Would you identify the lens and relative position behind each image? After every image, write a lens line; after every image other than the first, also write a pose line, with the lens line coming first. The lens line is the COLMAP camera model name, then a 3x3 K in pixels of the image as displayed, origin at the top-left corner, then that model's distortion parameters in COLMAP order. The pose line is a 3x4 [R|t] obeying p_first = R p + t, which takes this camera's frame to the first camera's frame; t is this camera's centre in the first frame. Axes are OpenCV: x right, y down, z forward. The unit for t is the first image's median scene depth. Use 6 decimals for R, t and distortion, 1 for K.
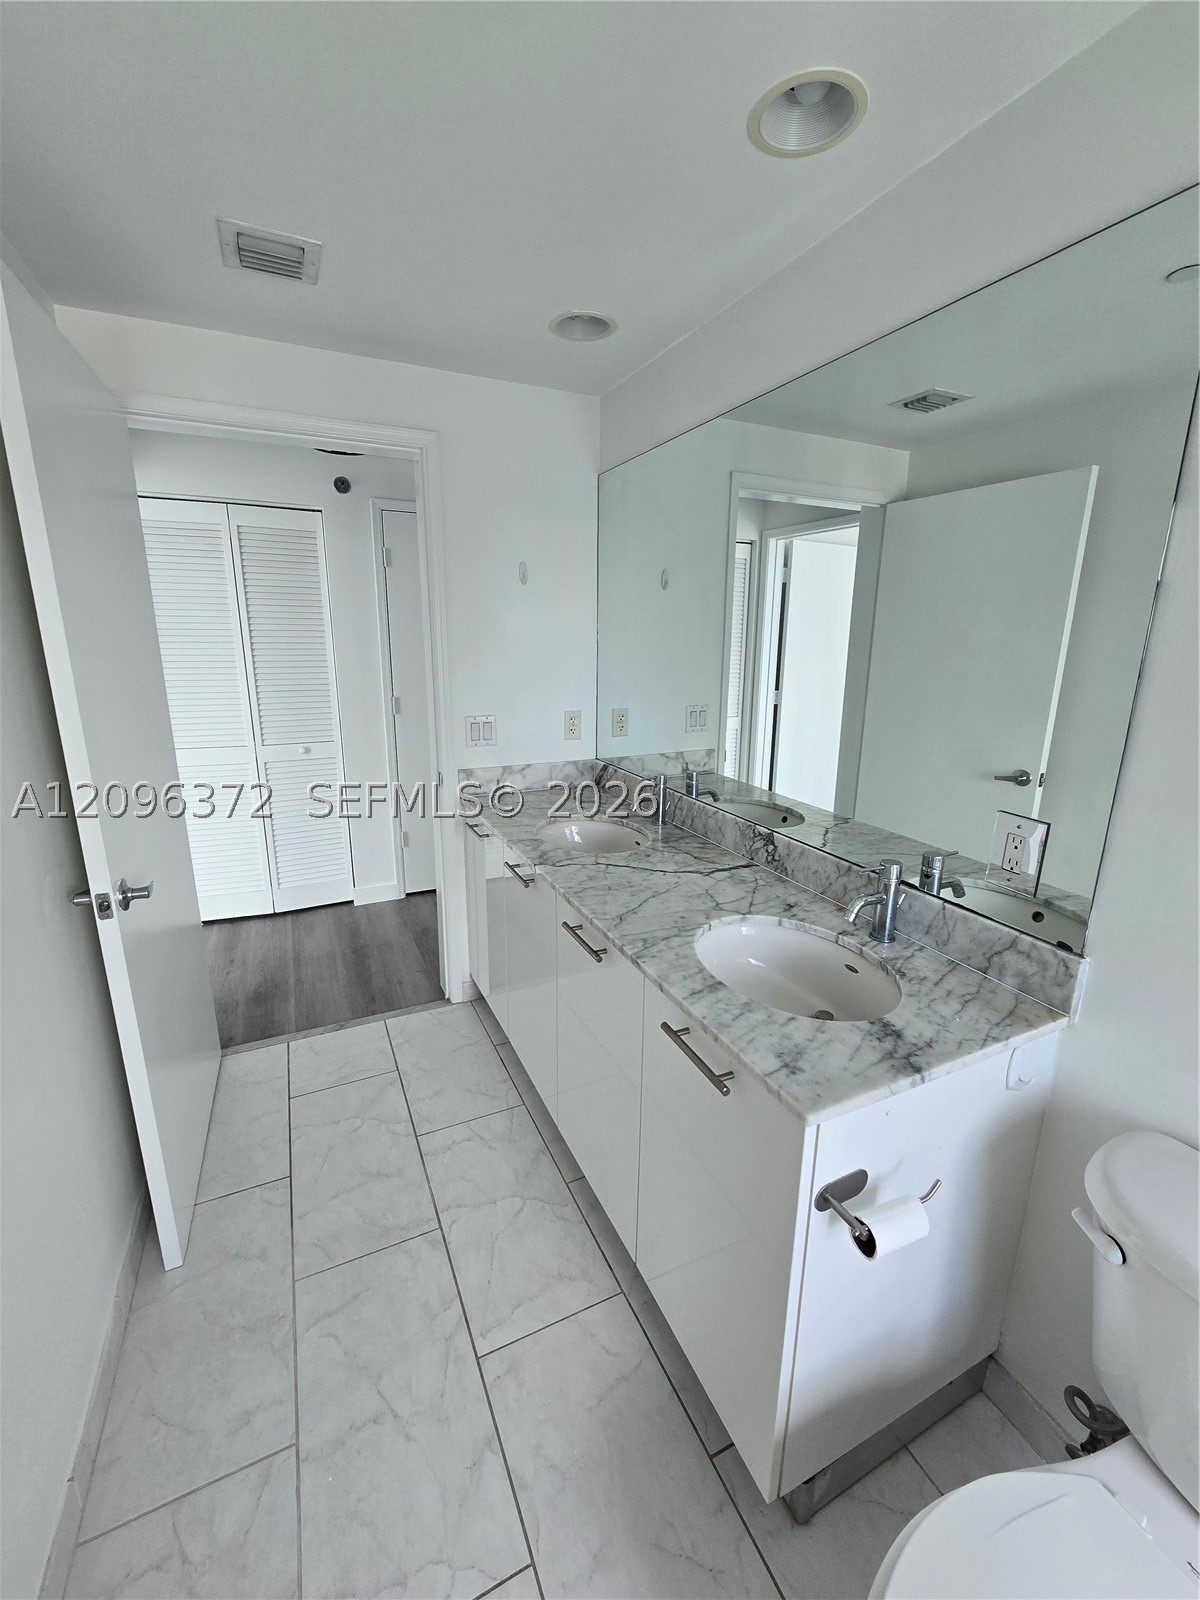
lens RADIAL K [[652.9, 0, 601.0], [0, 652.9, 797.8], [0, 0, 1]] dist [-0.006300, 0.001709]
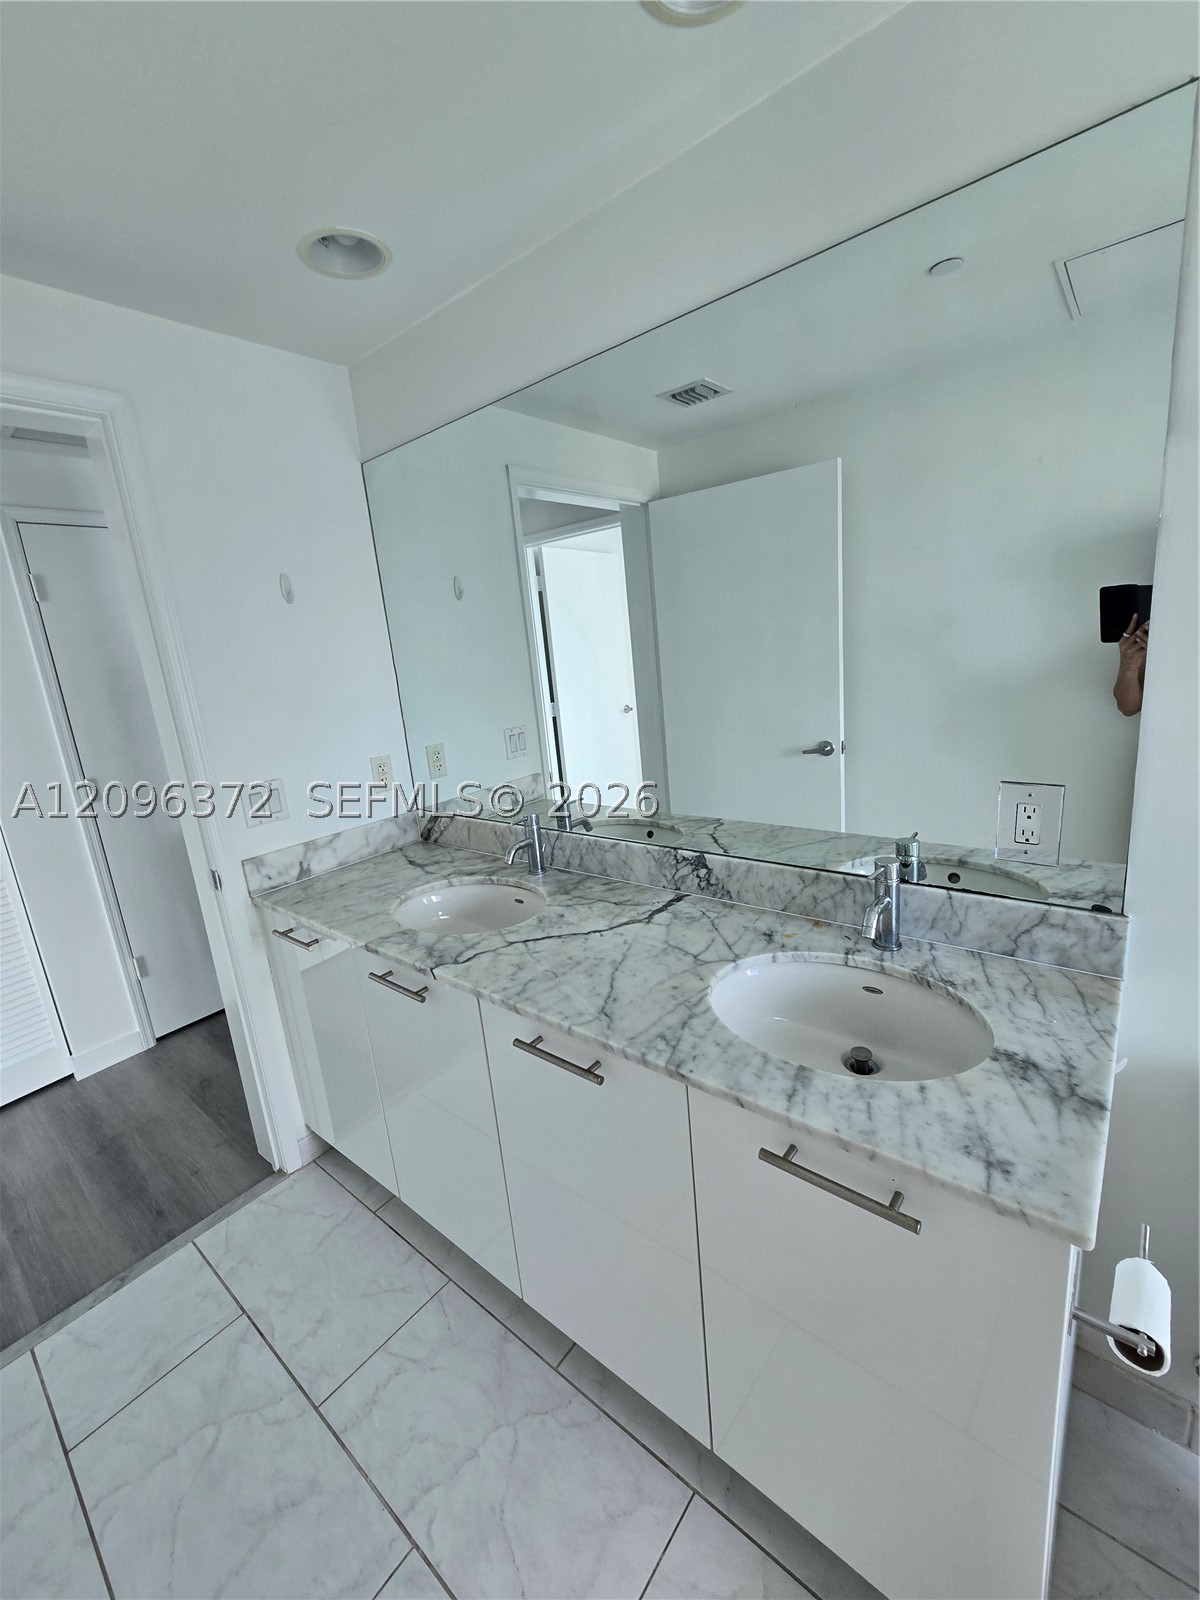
lens RADIAL K [[652.9, 0, 597.8], [0, 652.9, 795.9], [0, 0, 1]] dist [-0.006300, 0.001709]
pose [[0.901325, -0.187367, 0.390522, -0.176844], [0.200863, 0.979598, 0.006405, -0.053139], [-0.383755, 0.072668, 0.920571, 0.237178]]
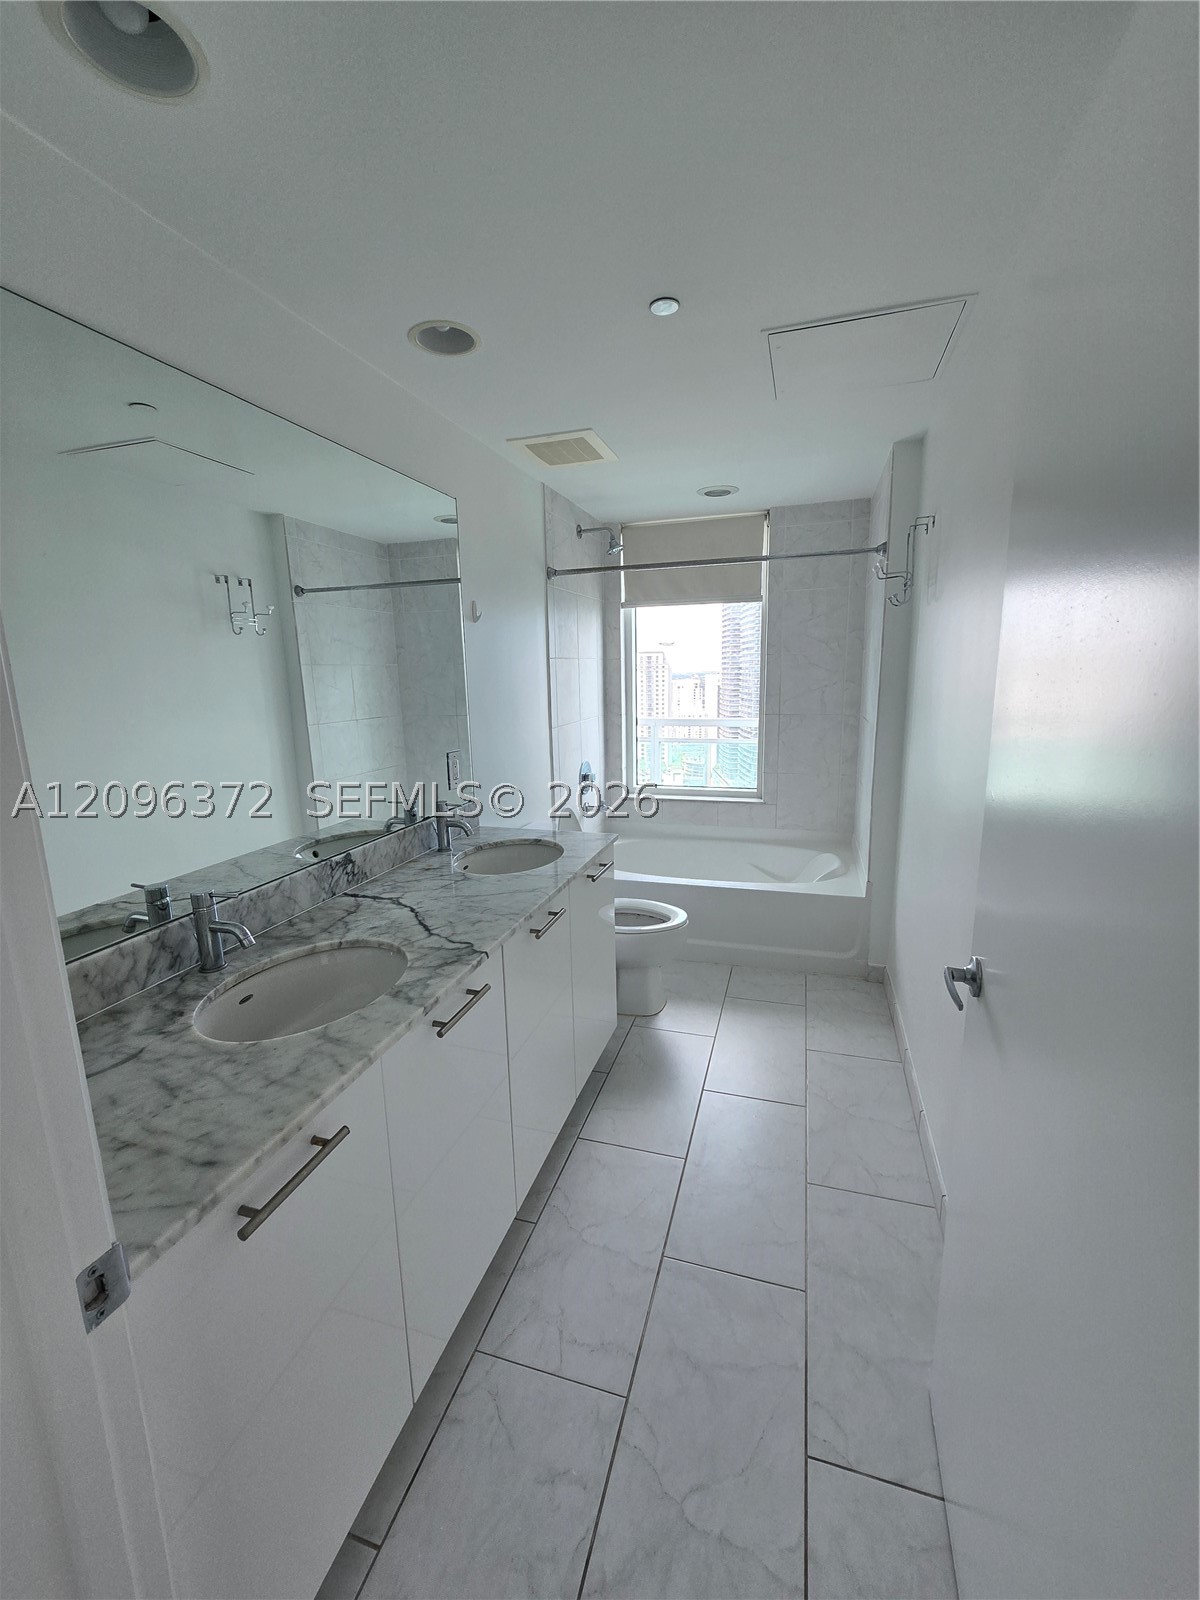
lens RADIAL K [[652.9, 0, 594.3], [0, 652.9, 794.5], [0, 0, 1]] dist [-0.006300, 0.001709]
pose [[-0.728666, -0.120995, 0.674096, -0.684337], [0.181779, 0.914799, 0.360693, -0.320745], [-0.660304, 0.385361, -0.644589, 1.308856]]
